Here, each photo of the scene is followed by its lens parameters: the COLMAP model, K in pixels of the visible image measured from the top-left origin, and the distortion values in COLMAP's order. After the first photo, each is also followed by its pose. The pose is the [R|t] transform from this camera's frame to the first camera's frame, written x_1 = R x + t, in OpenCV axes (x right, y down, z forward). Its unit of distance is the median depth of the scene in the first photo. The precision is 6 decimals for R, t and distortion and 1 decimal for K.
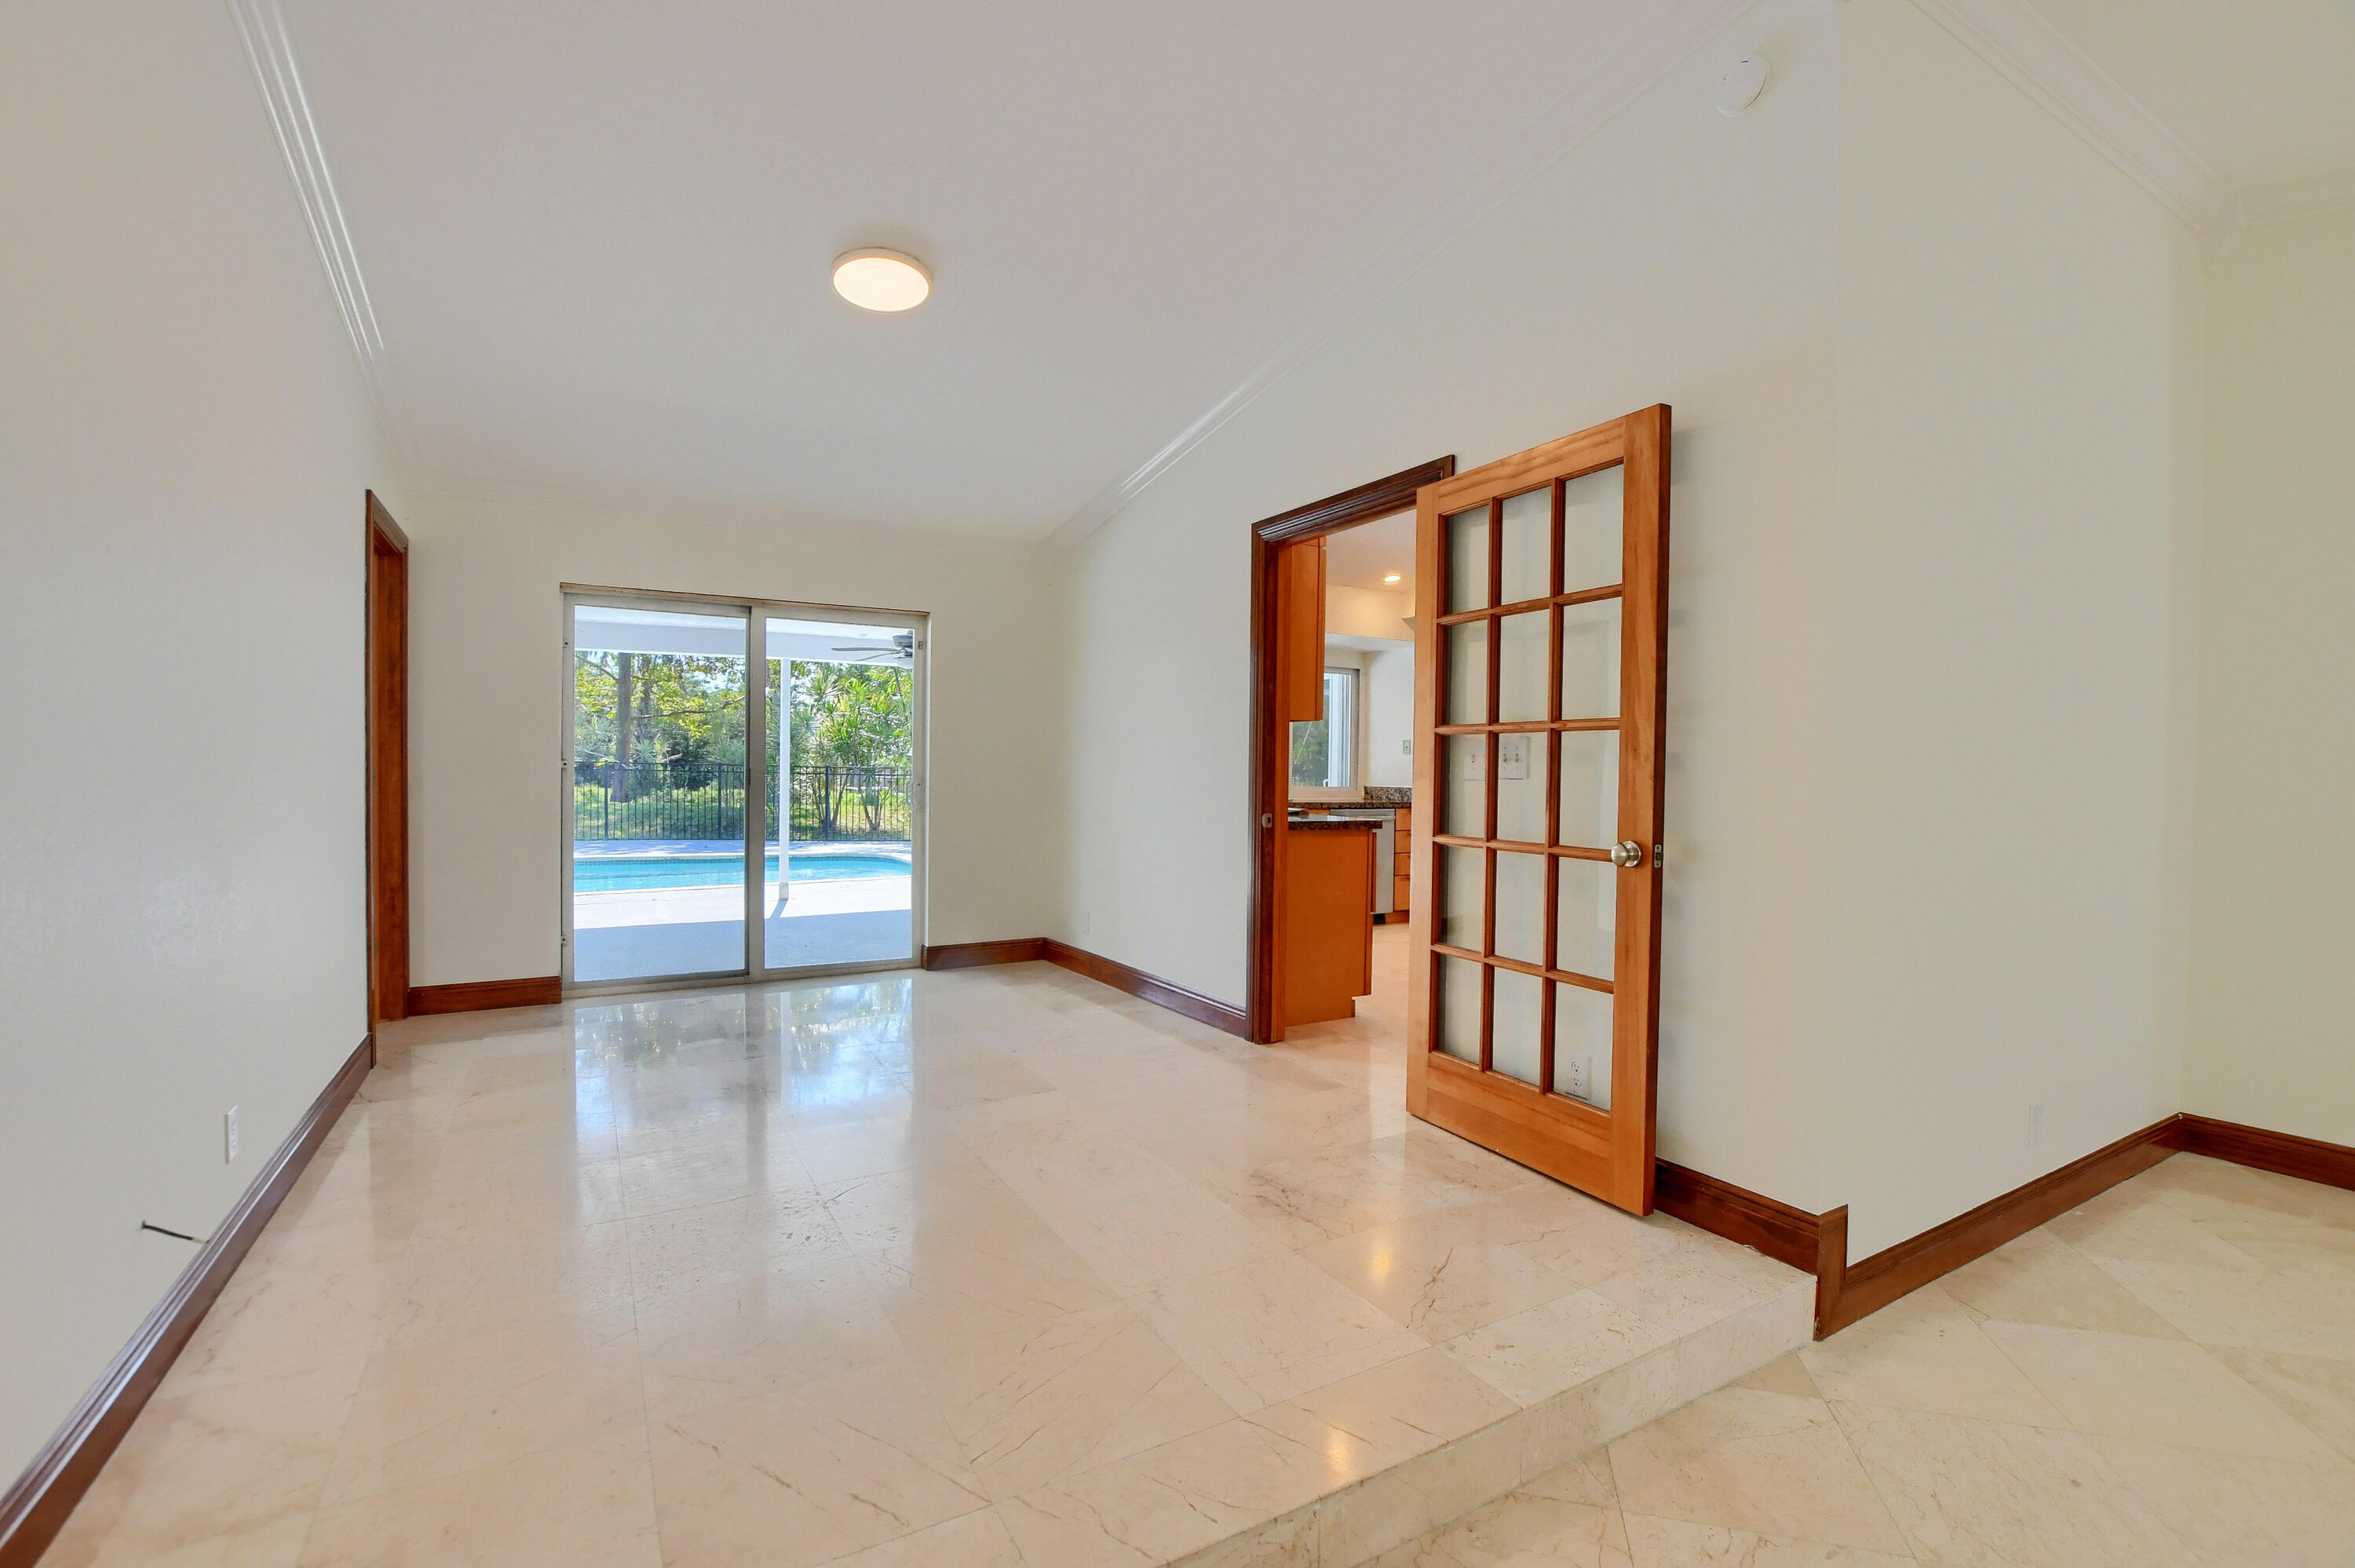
lens RADIAL K [[1056.9, 0, 1173.3], [0, 1056.9, 785.7], [0, 0, 1]] dist [-0.025160, 0.000357]
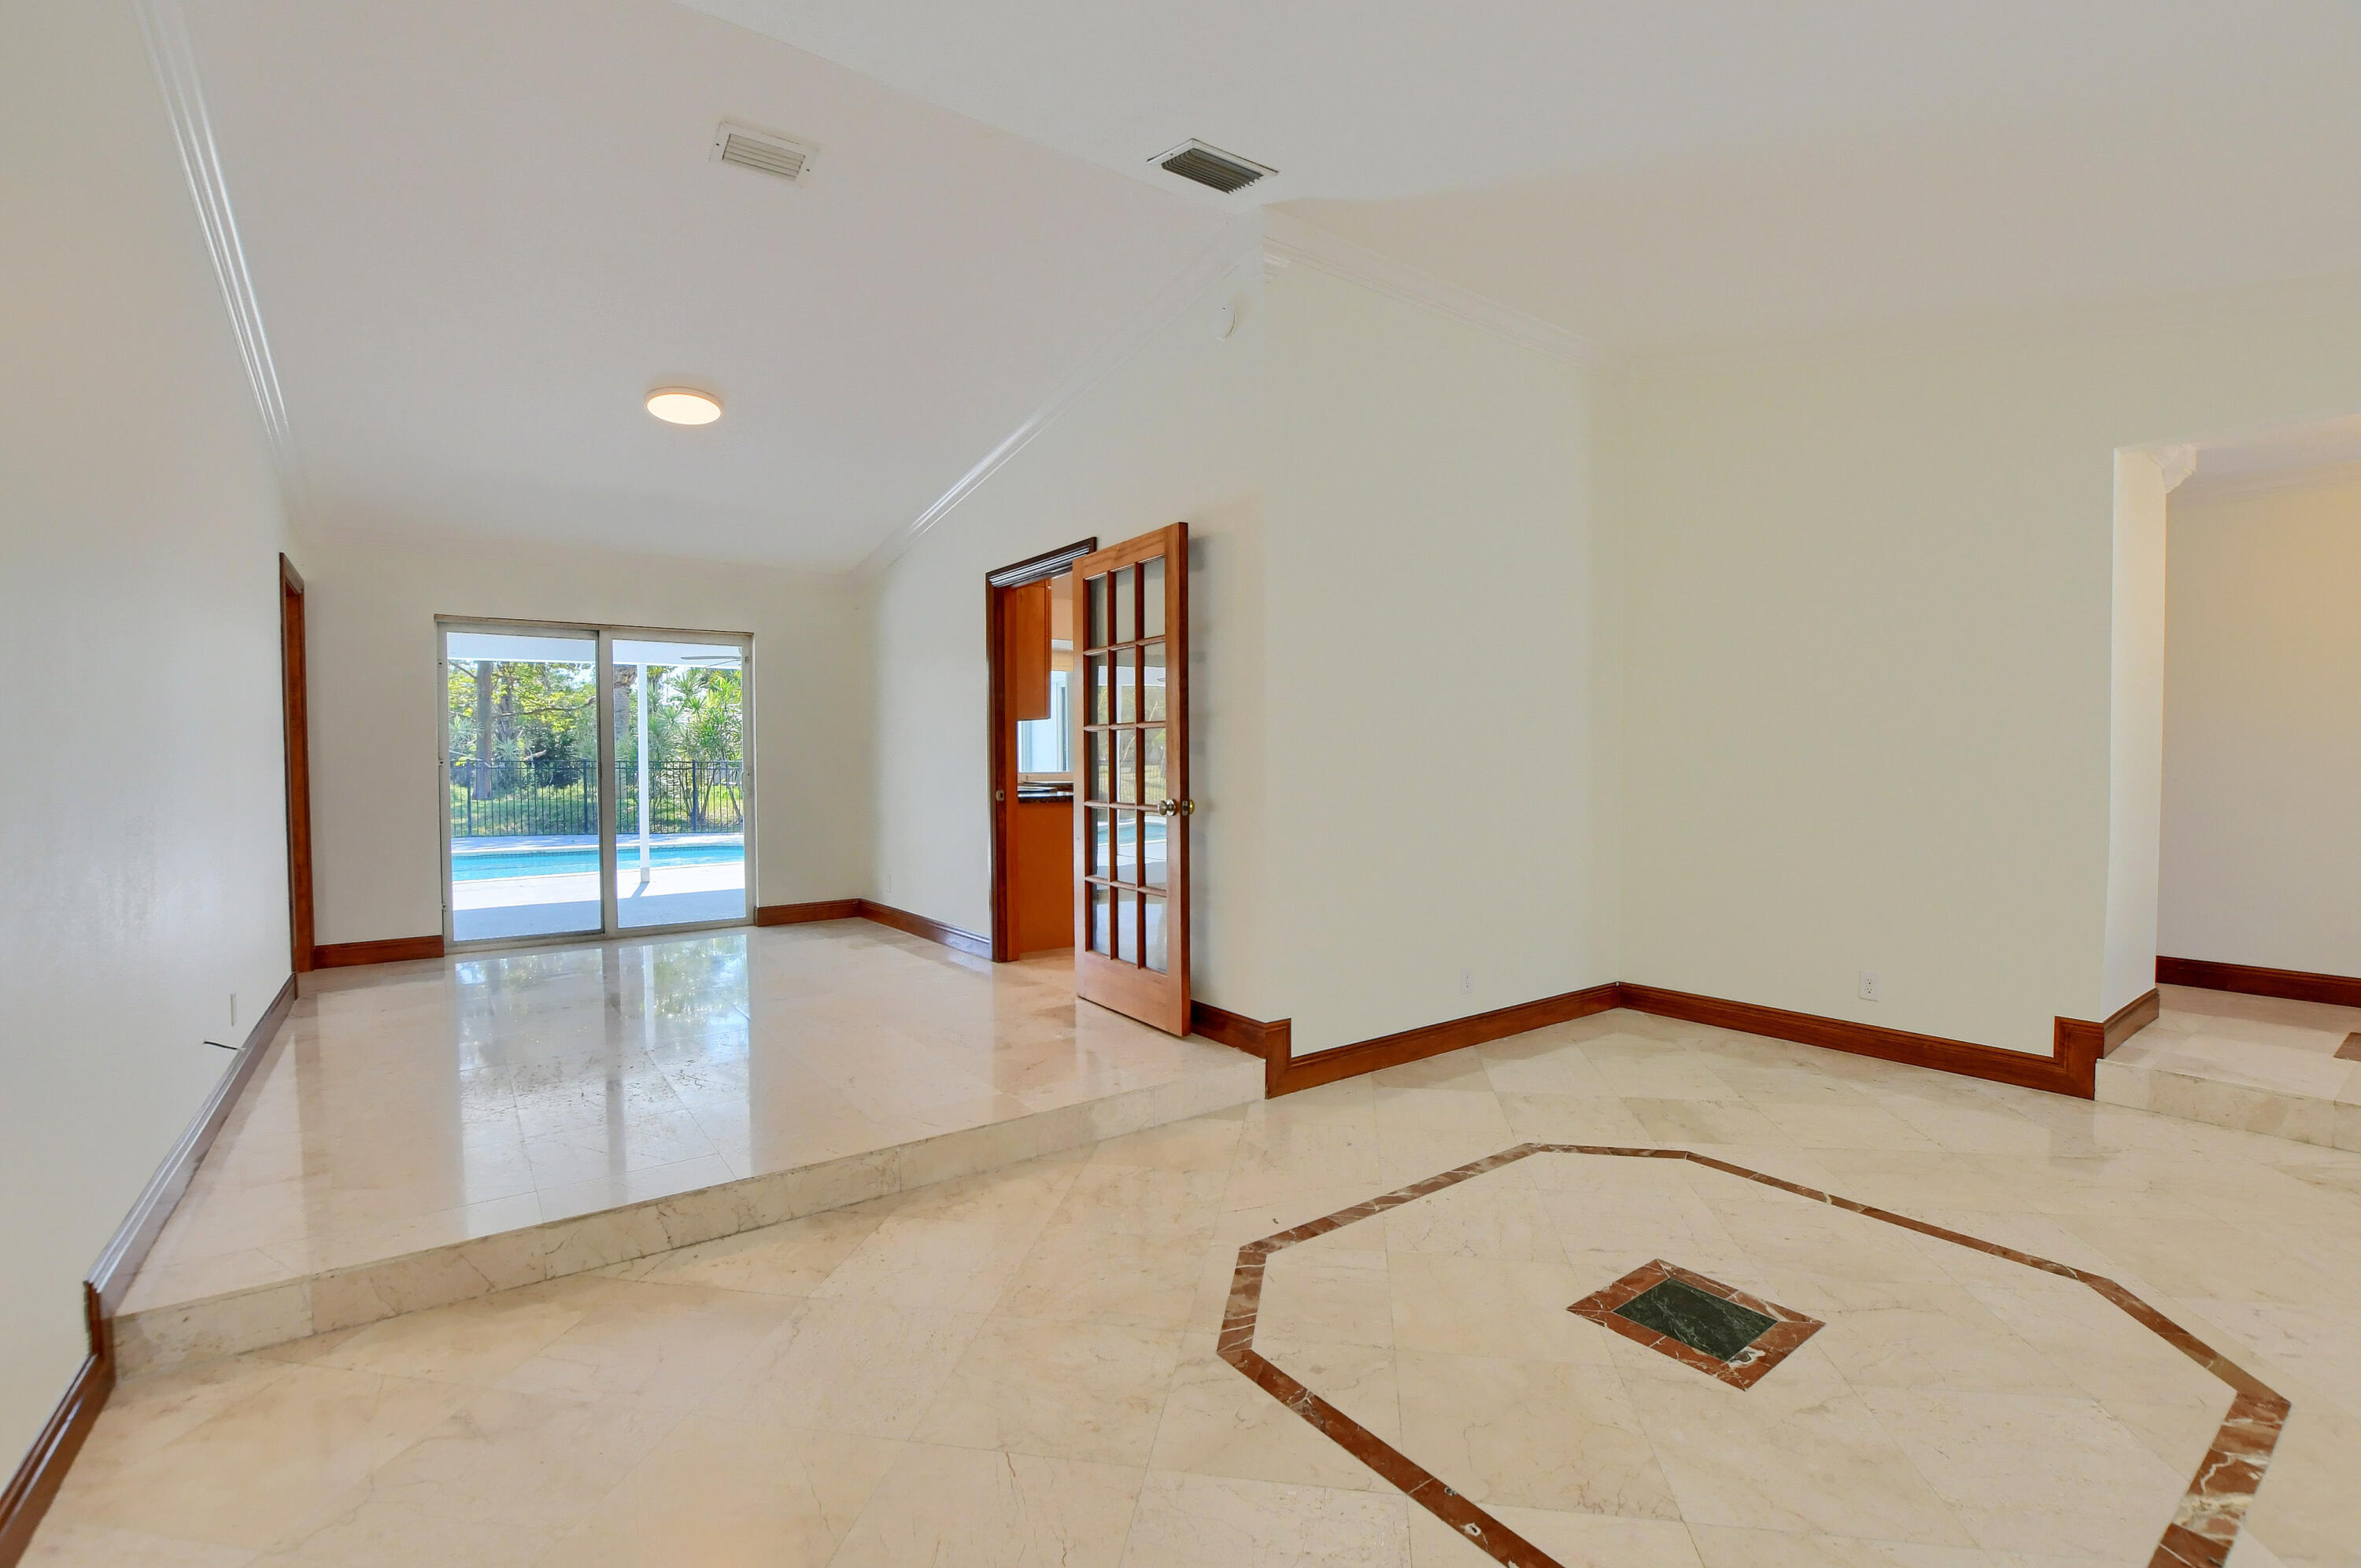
lens RADIAL K [[1064.2, 0, 1173.6], [0, 1064.2, 786.3], [0, 0, 1]] dist [-0.020989, -0.000206]
pose [[0.995117, -0.019195, 0.096817, 0.148160], [0.018095, 0.999761, 0.012232, 0.007222], [-0.097029, -0.010421, 0.995227, -0.303998]]
